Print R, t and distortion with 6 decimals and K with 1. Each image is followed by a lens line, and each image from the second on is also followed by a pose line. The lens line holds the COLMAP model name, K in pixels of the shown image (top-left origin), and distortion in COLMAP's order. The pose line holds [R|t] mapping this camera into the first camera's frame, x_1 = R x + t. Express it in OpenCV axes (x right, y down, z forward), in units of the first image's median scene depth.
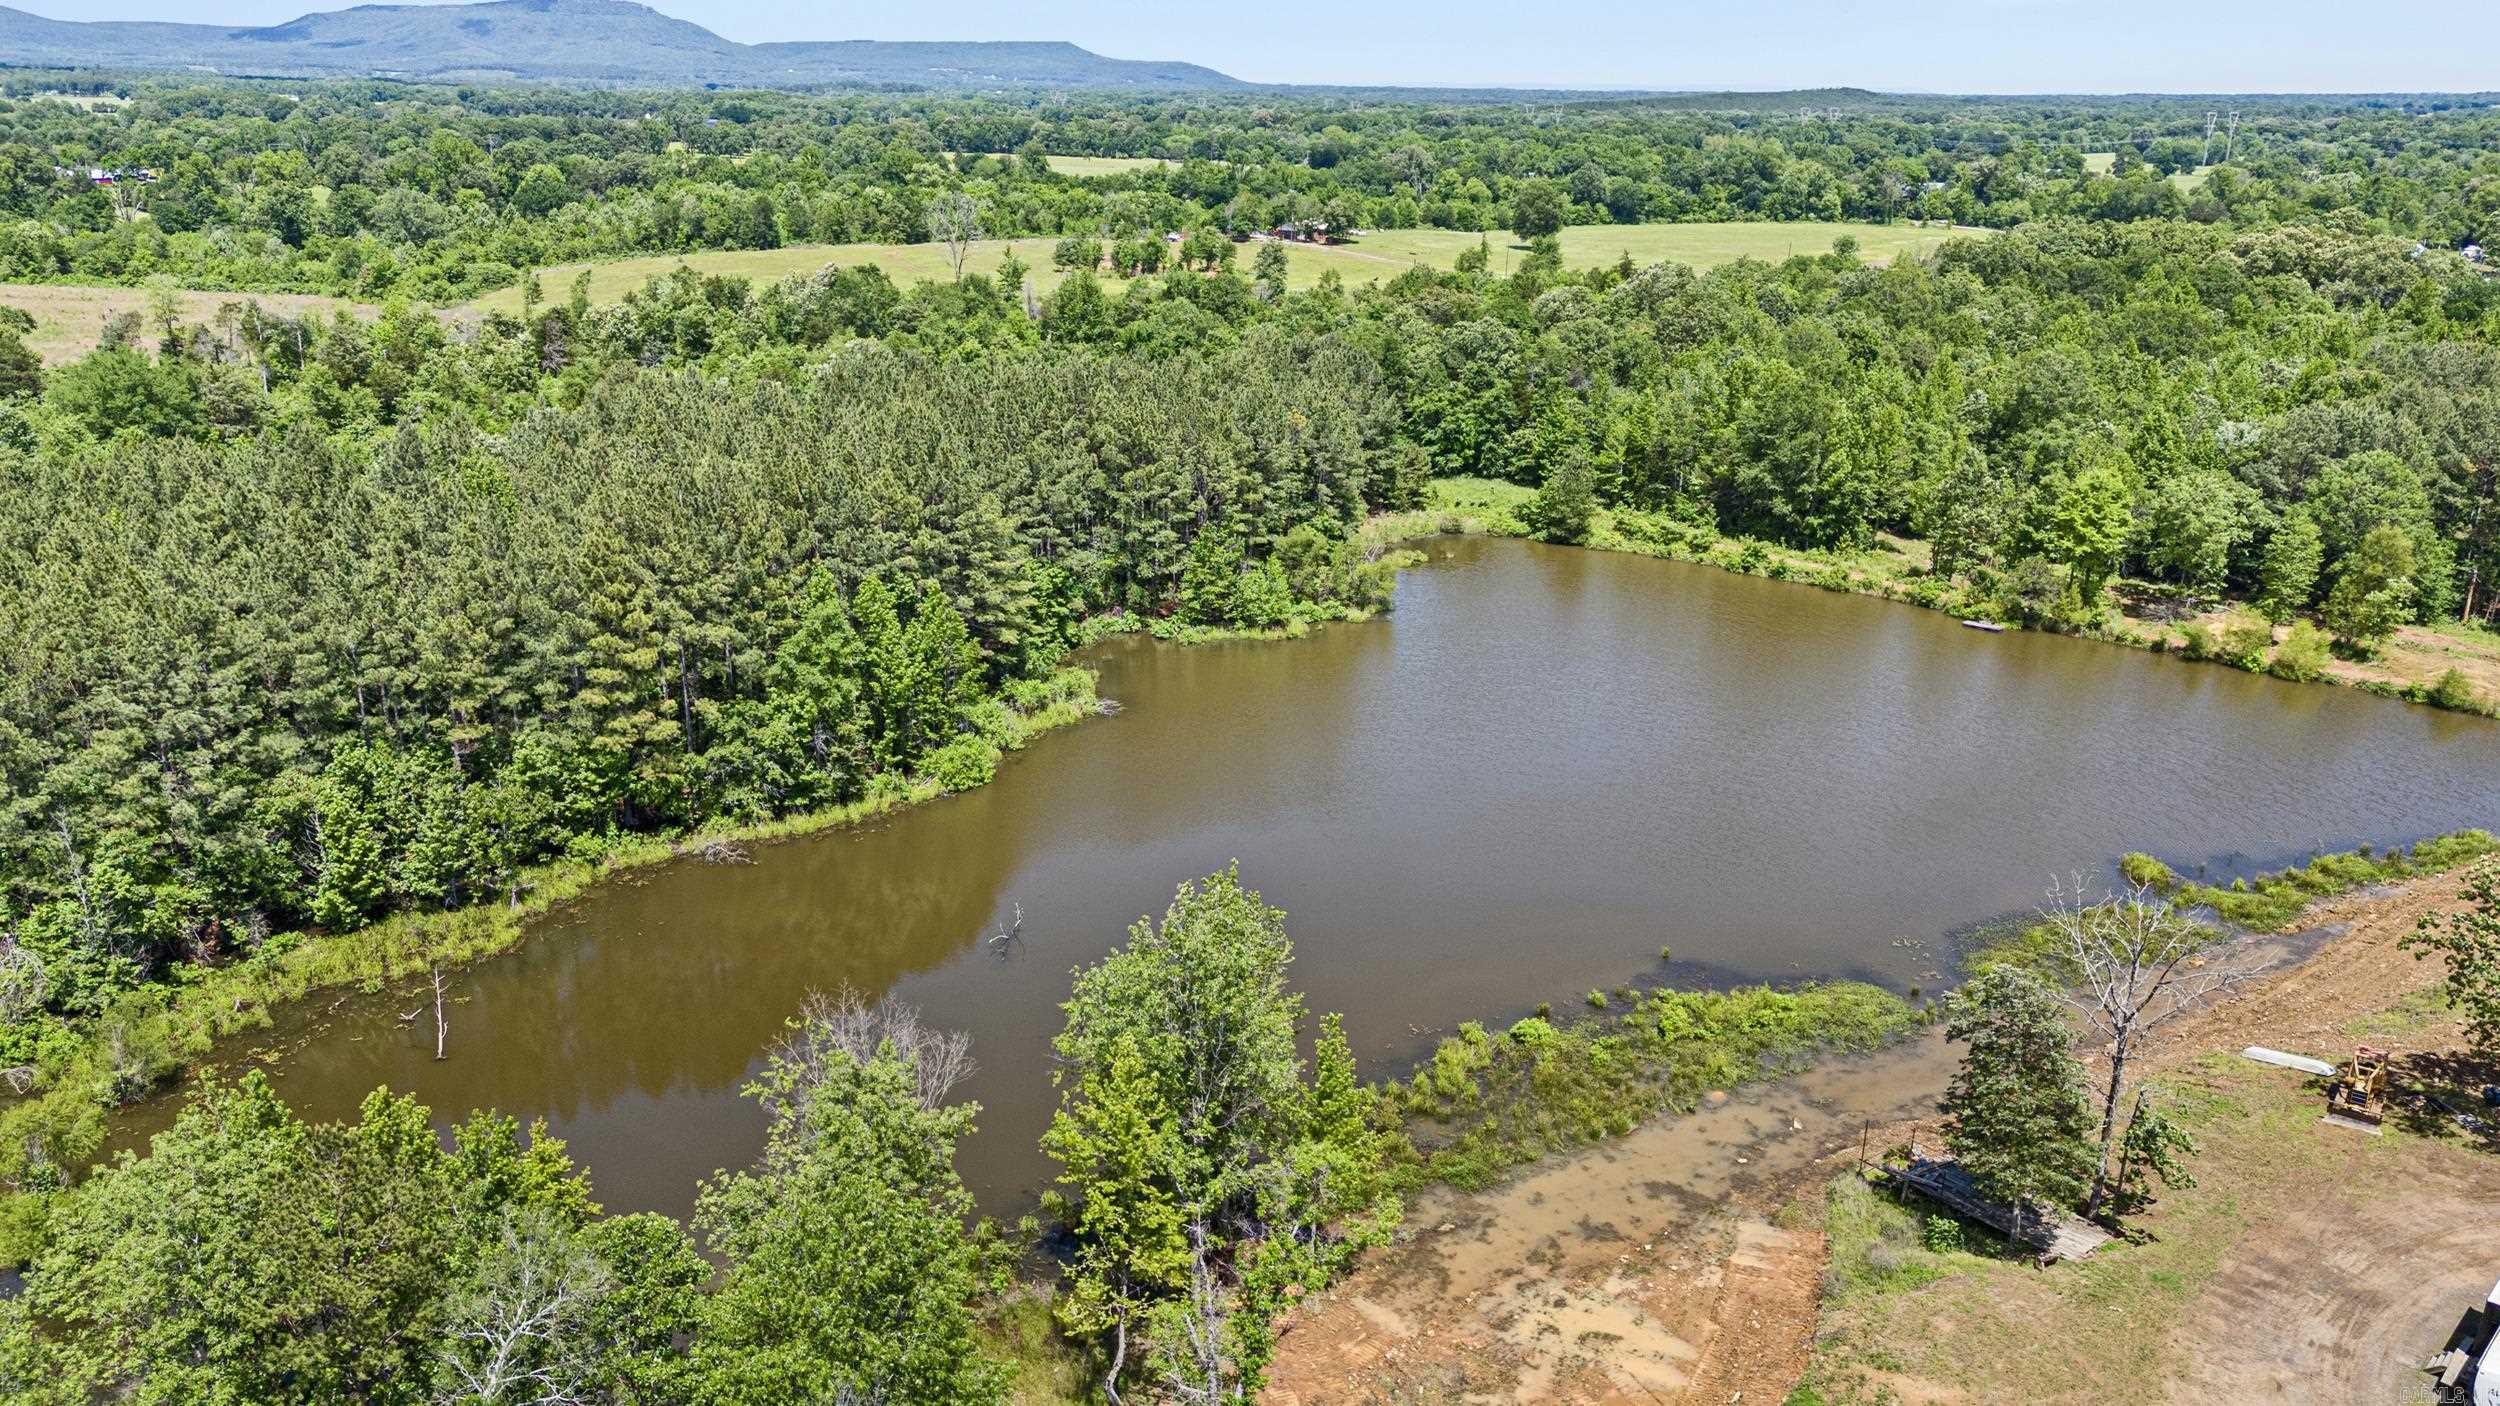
lens RADIAL K [[1837.1, 0, 1239.1], [0, 1837.1, 712.7], [0, 0, 1]] dist [0.003477, -0.009369]
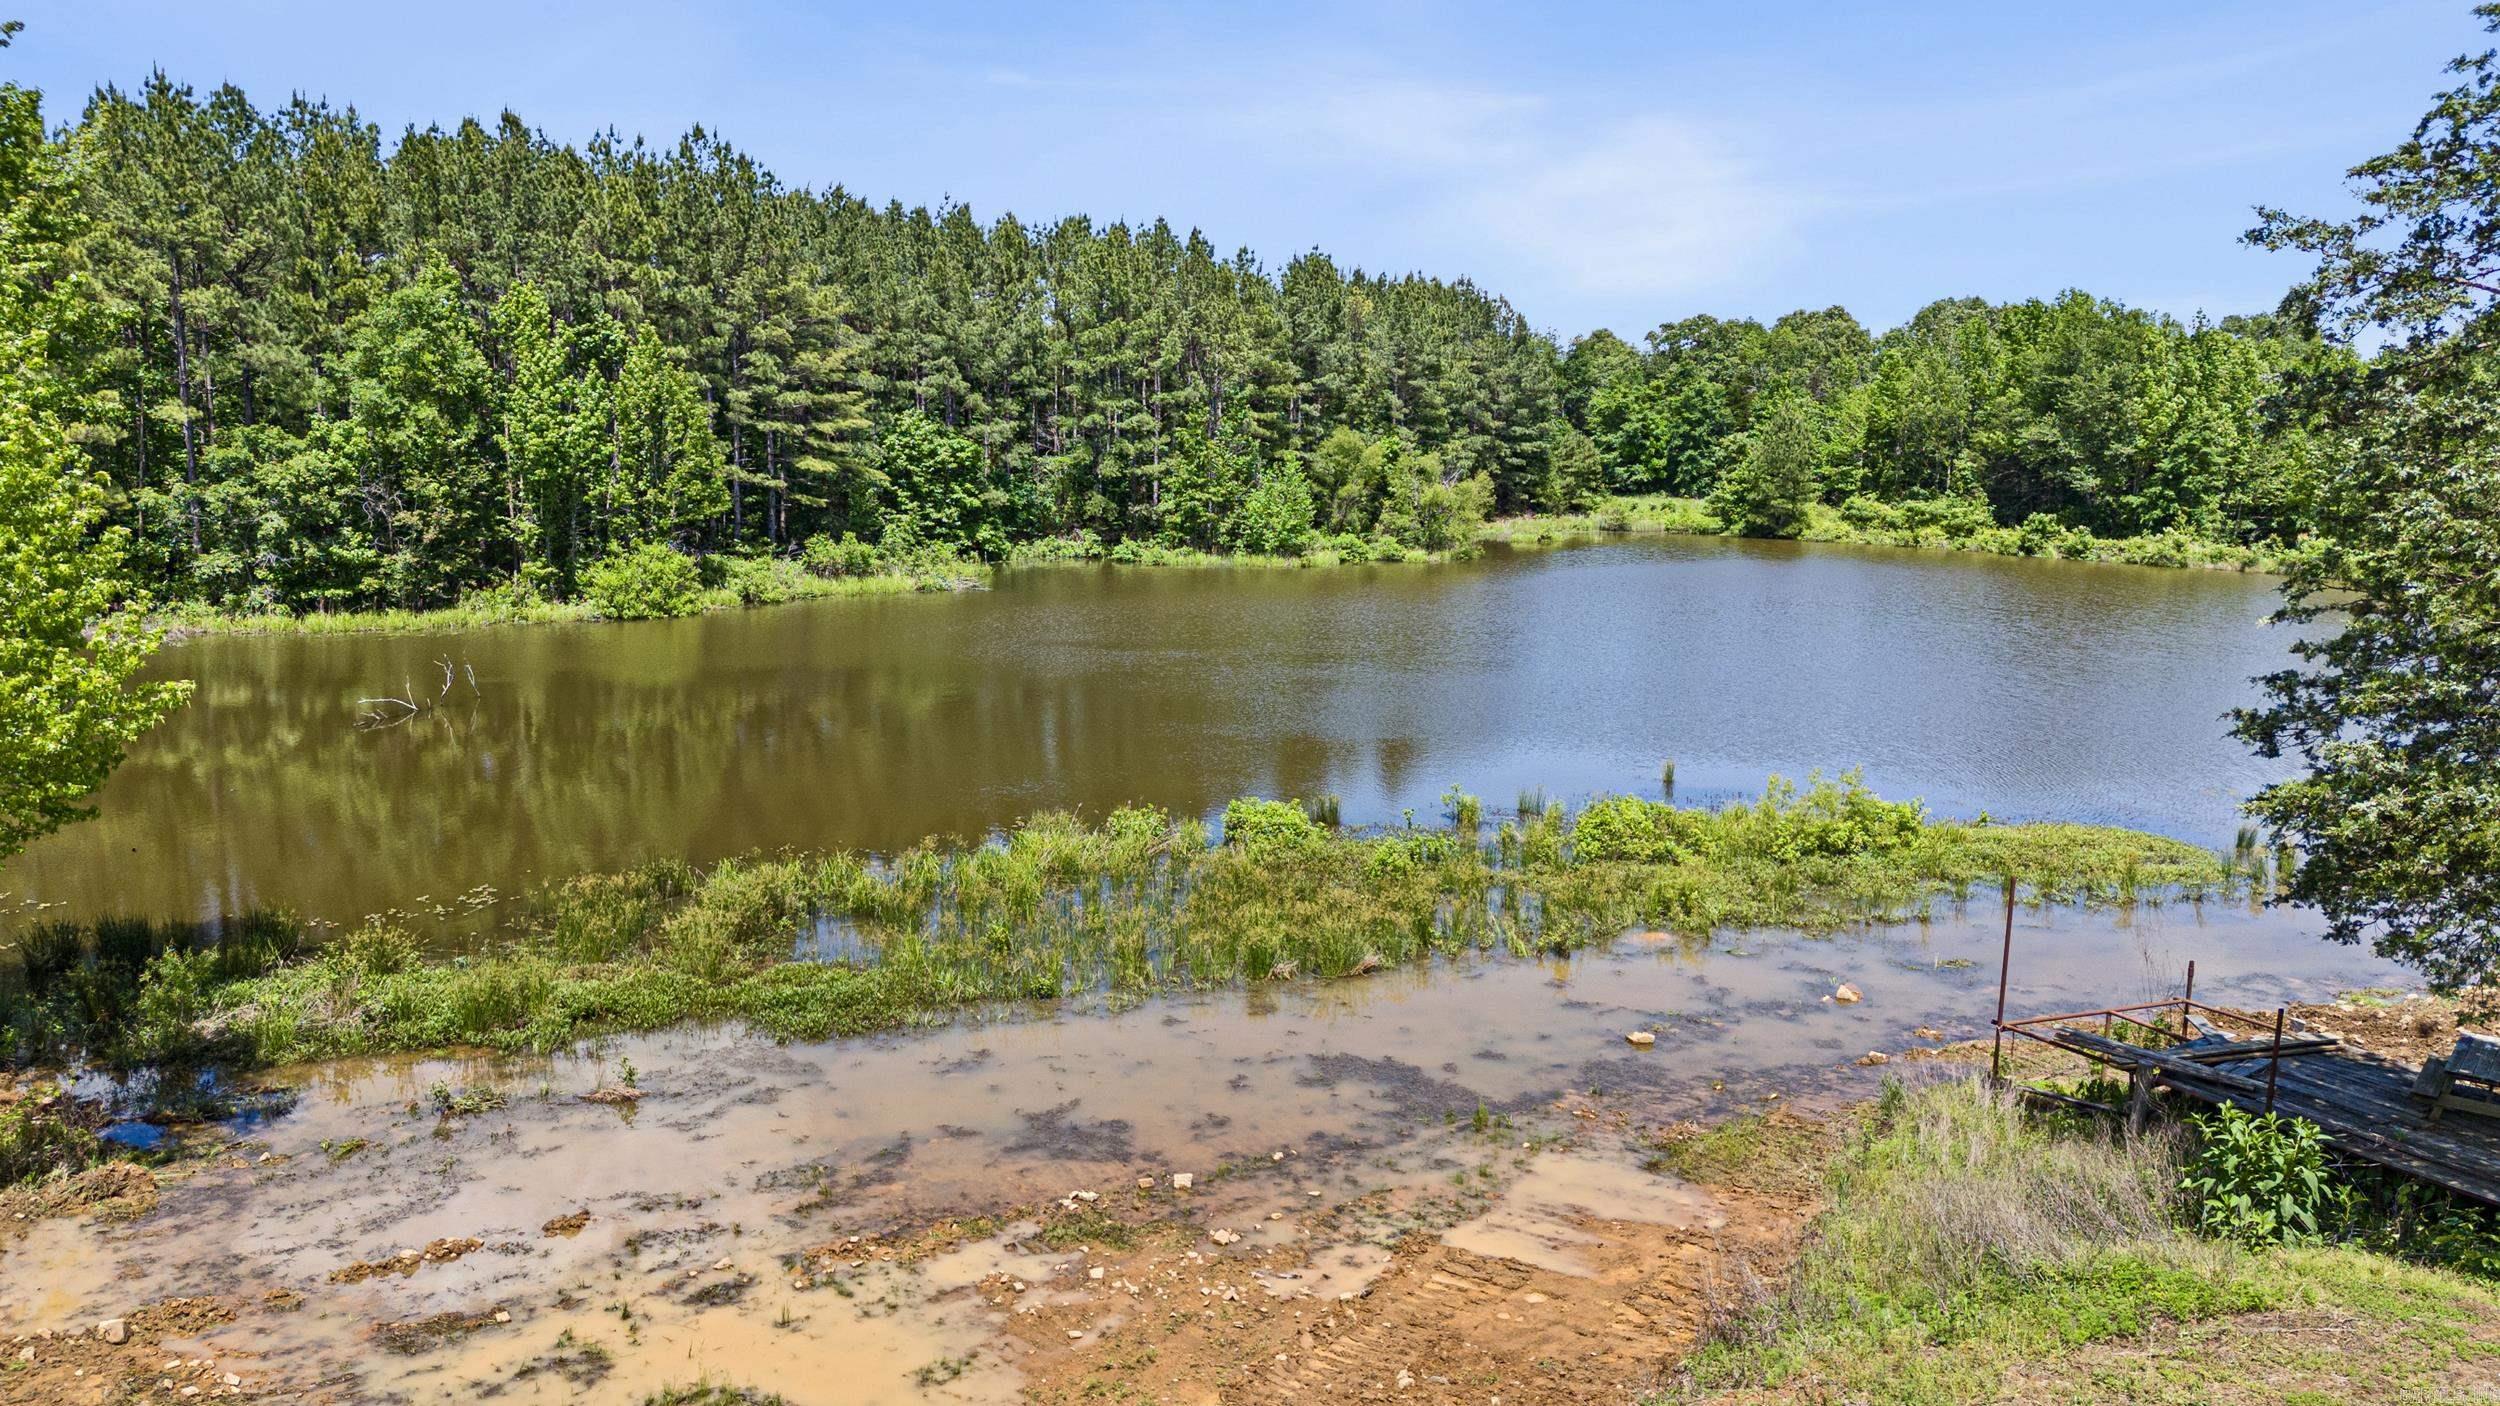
lens RADIAL K [[1837.1, 0, 1266.1], [0, 1837.1, 689.2], [0, 0, 1]] dist [0.003477, -0.009369]
pose [[0.983487, 0.030664, -0.178361, 0.133198], [-0.062709, 0.982226, -0.176914, 0.123765], [0.169766, 0.185178, 0.967930, 0.329326]]
